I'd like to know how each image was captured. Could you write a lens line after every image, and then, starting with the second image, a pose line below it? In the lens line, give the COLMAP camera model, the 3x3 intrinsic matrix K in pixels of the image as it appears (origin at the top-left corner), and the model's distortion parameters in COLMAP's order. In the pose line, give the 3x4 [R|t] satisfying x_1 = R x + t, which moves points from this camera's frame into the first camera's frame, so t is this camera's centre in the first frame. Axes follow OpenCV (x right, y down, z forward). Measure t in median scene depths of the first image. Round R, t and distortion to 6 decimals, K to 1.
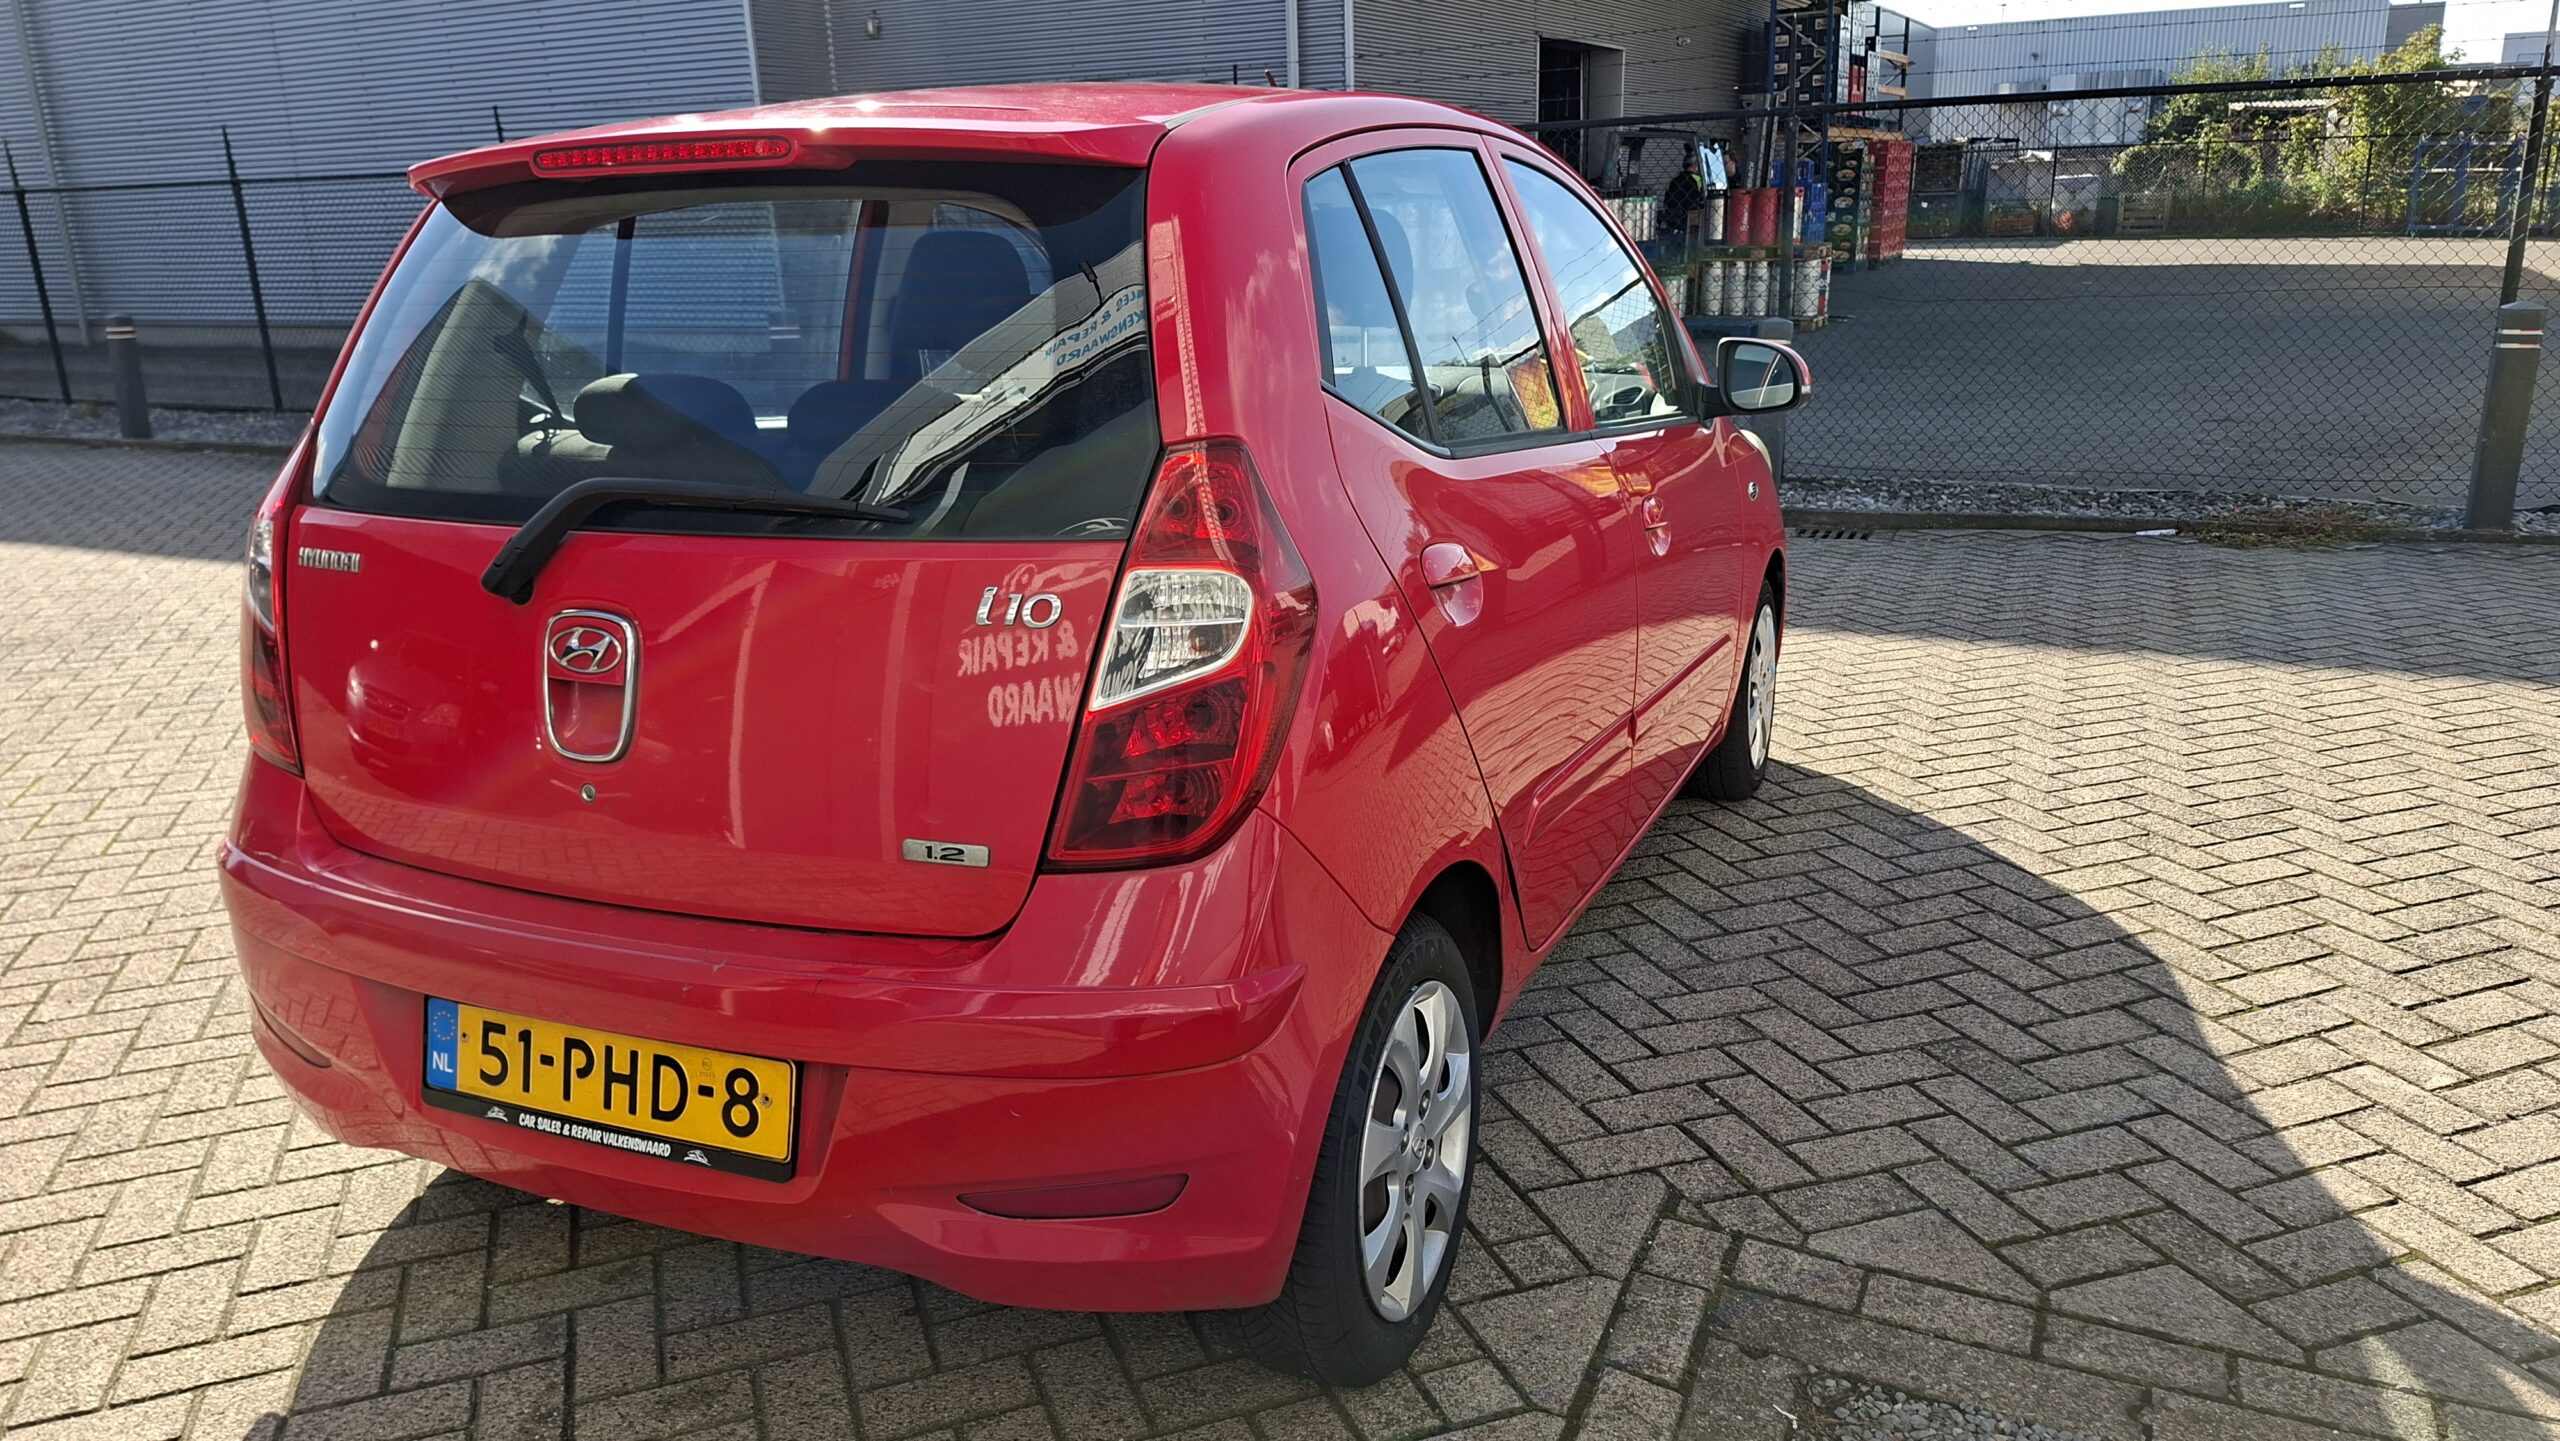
lens RADIAL K [[1833.7, 0, 1288.3], [0, 1833.7, 710.7], [0, 0, 1]] dist [0.057649, -0.066051]
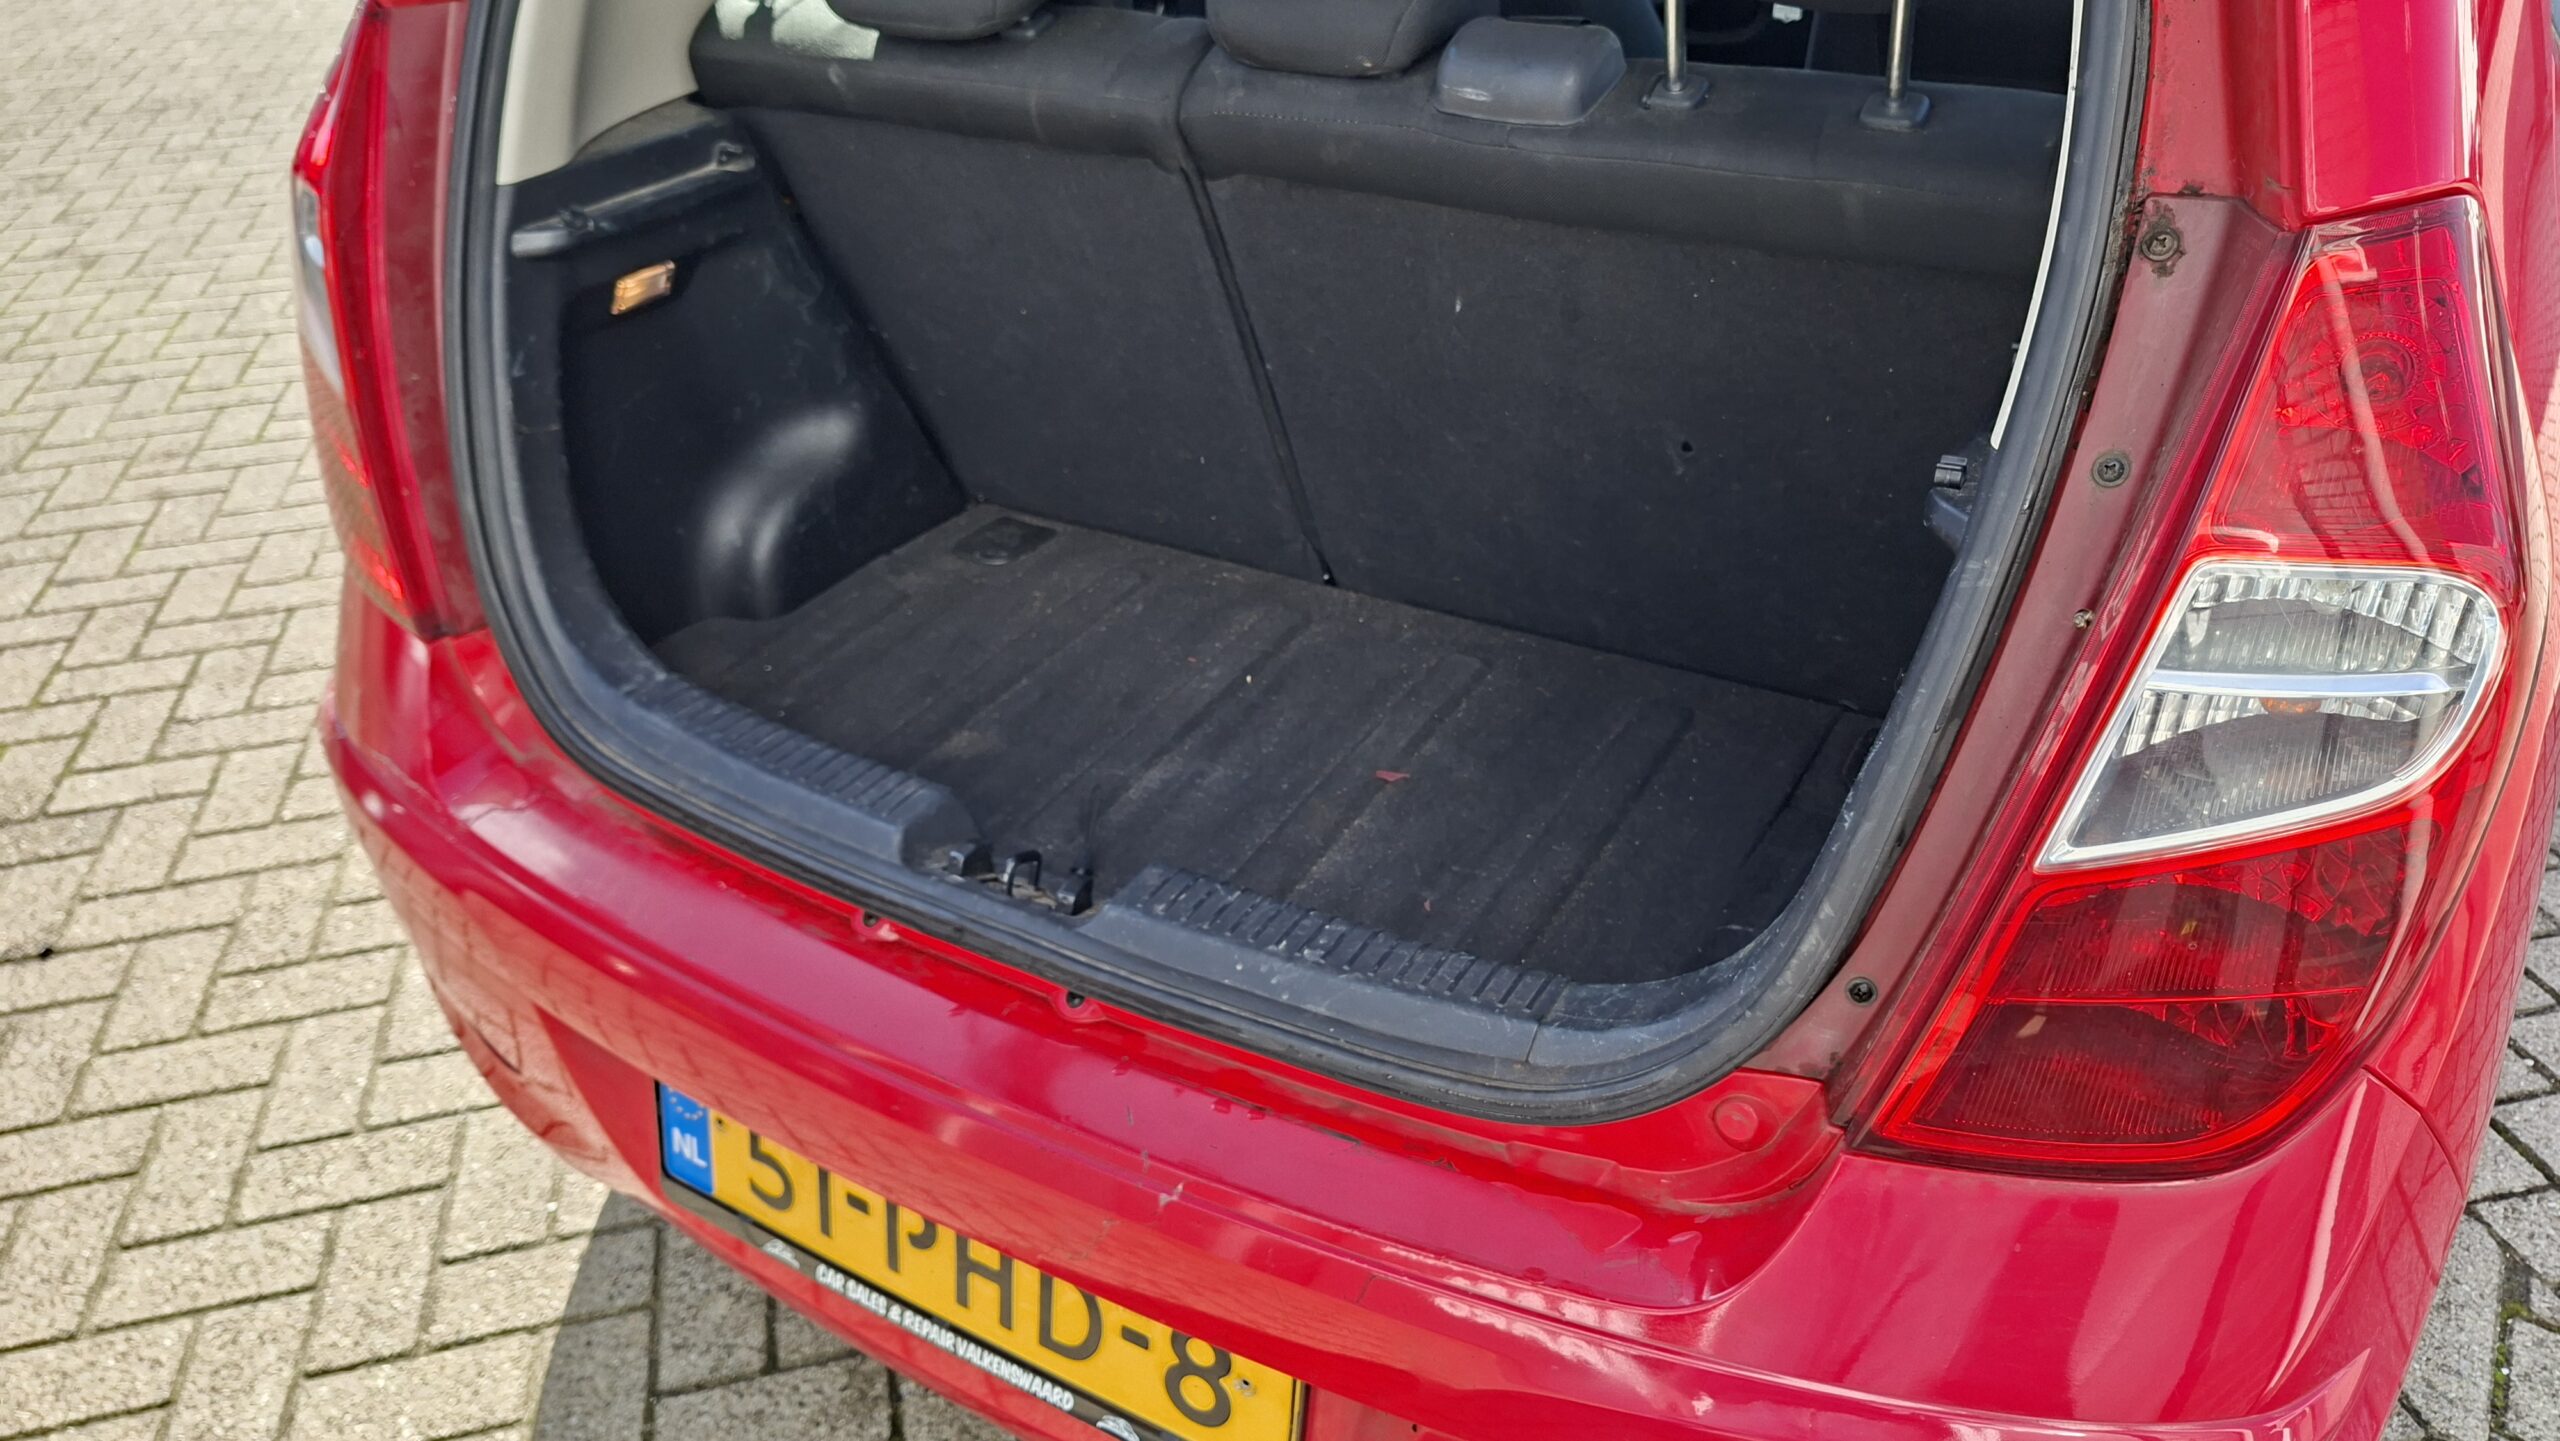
lens RADIAL K [[1833.7, 0, 1278.7], [0, 1833.7, 702.0], [0, 0, 1]] dist [0.057649, -0.066051]
pose [[0.993937, 0.048253, -0.098793, -0.171684], [-0.015912, 0.952217, 0.305007, -0.120968], [0.108790, -0.301586, 0.947212, 0.399537]]
